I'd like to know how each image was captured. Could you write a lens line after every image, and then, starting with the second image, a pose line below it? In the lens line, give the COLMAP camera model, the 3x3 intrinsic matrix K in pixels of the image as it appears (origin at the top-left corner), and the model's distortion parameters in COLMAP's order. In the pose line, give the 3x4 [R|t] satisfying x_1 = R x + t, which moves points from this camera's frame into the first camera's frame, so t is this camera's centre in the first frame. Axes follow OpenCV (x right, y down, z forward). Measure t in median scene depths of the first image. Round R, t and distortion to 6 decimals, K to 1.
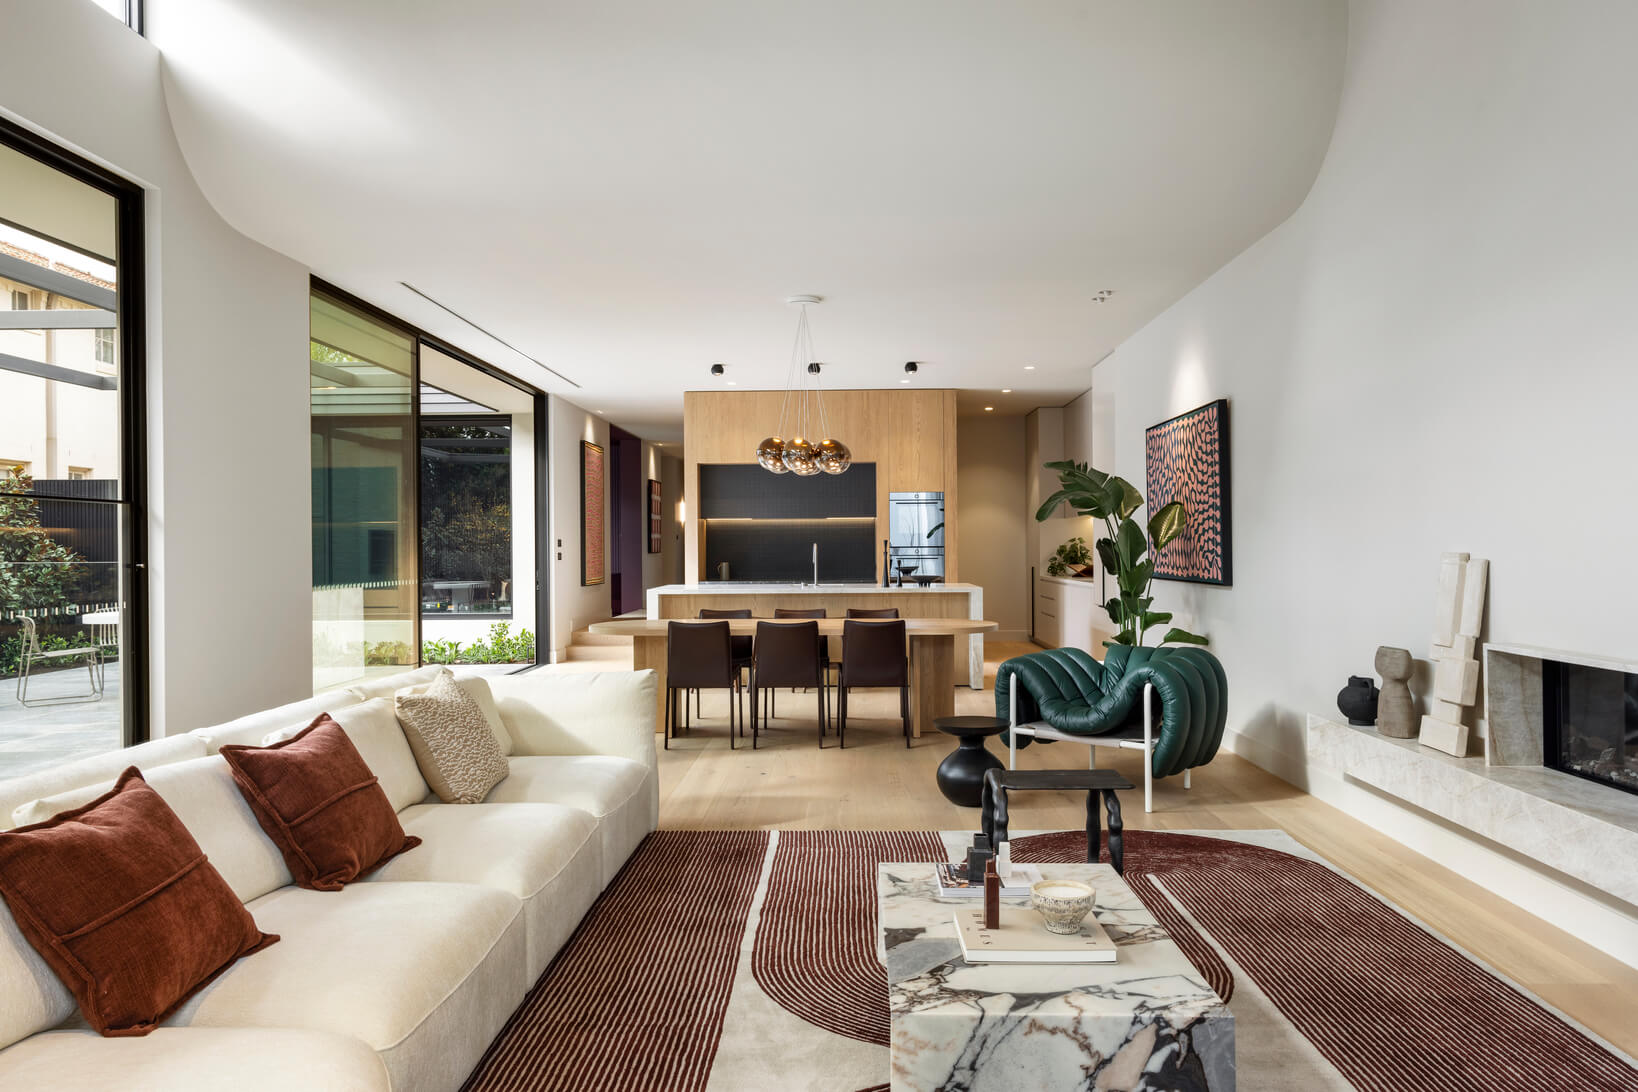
lens RADIAL K [[1105.1, 0, 820.6], [0, 1105.1, 573.7], [0, 0, 1]] dist [0.003161, 0.005418]
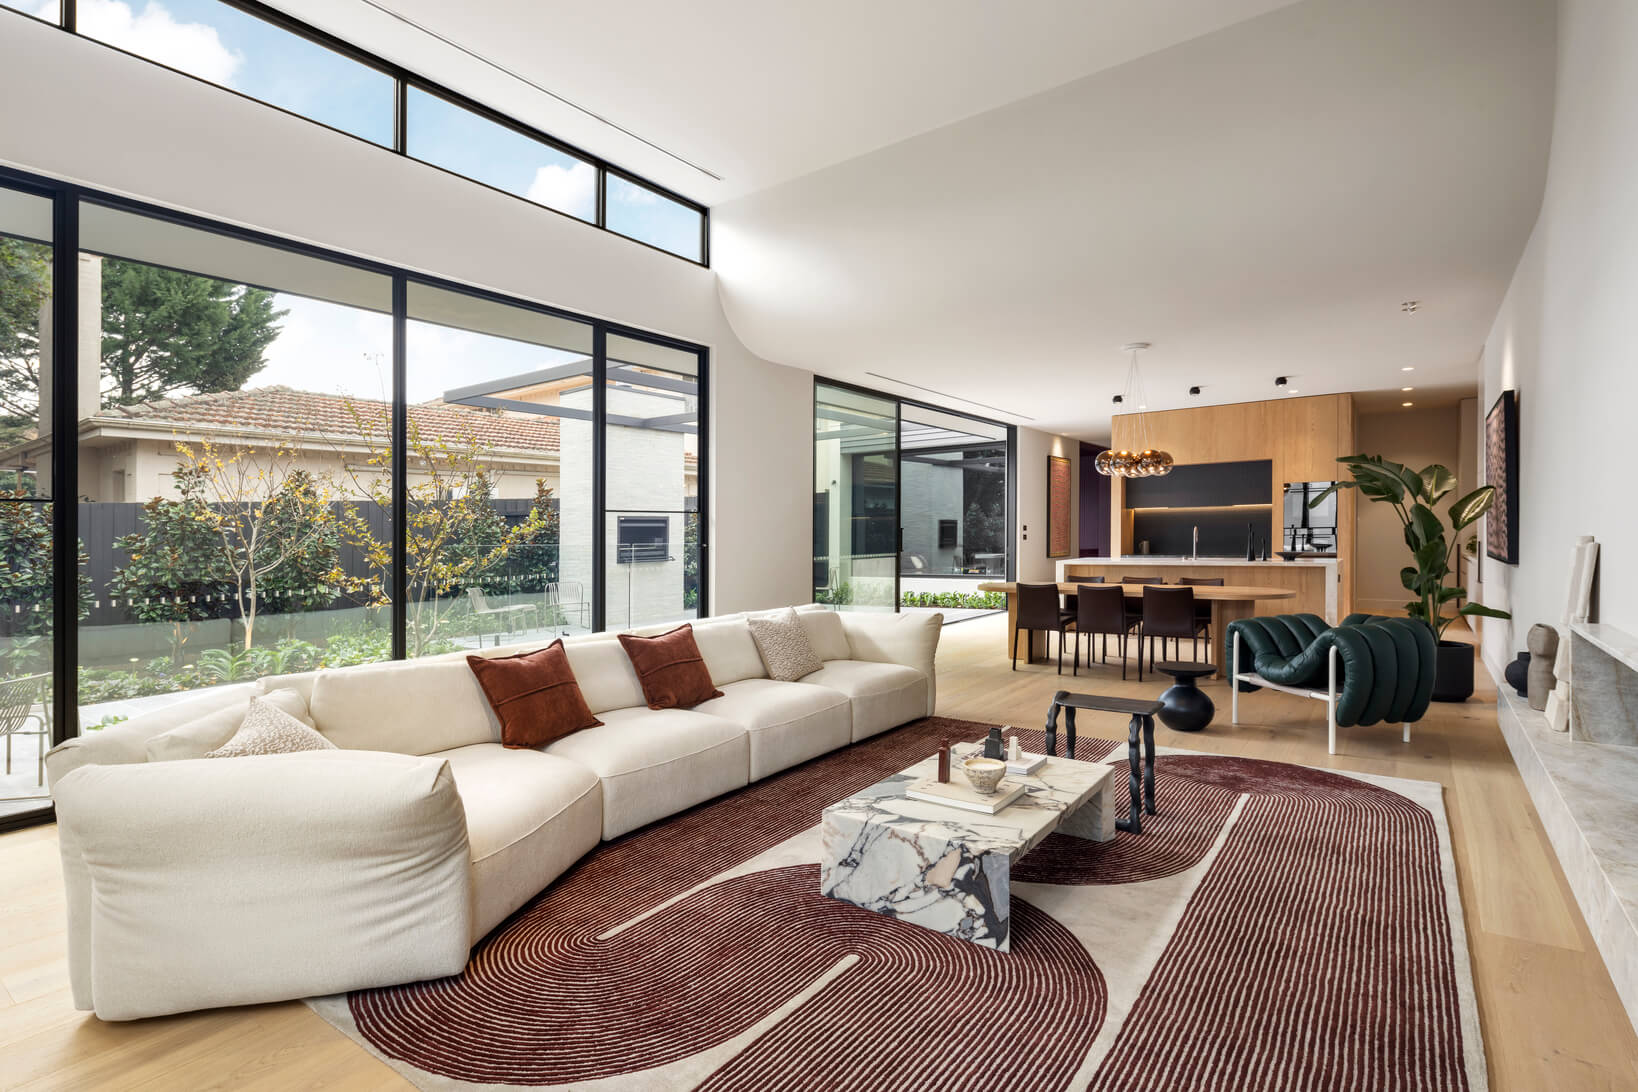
lens RADIAL K [[786.8, 0, 822.4], [0, 786.8, 544.7], [0, 0, 1]] dist [-0.002305, 0.000338]
pose [[0.828562, 0.000951, -0.559896, 0.305171], [-0.003176, 0.999990, -0.003001, -0.004541], [0.559888, 0.004265, 0.828558, -0.005947]]
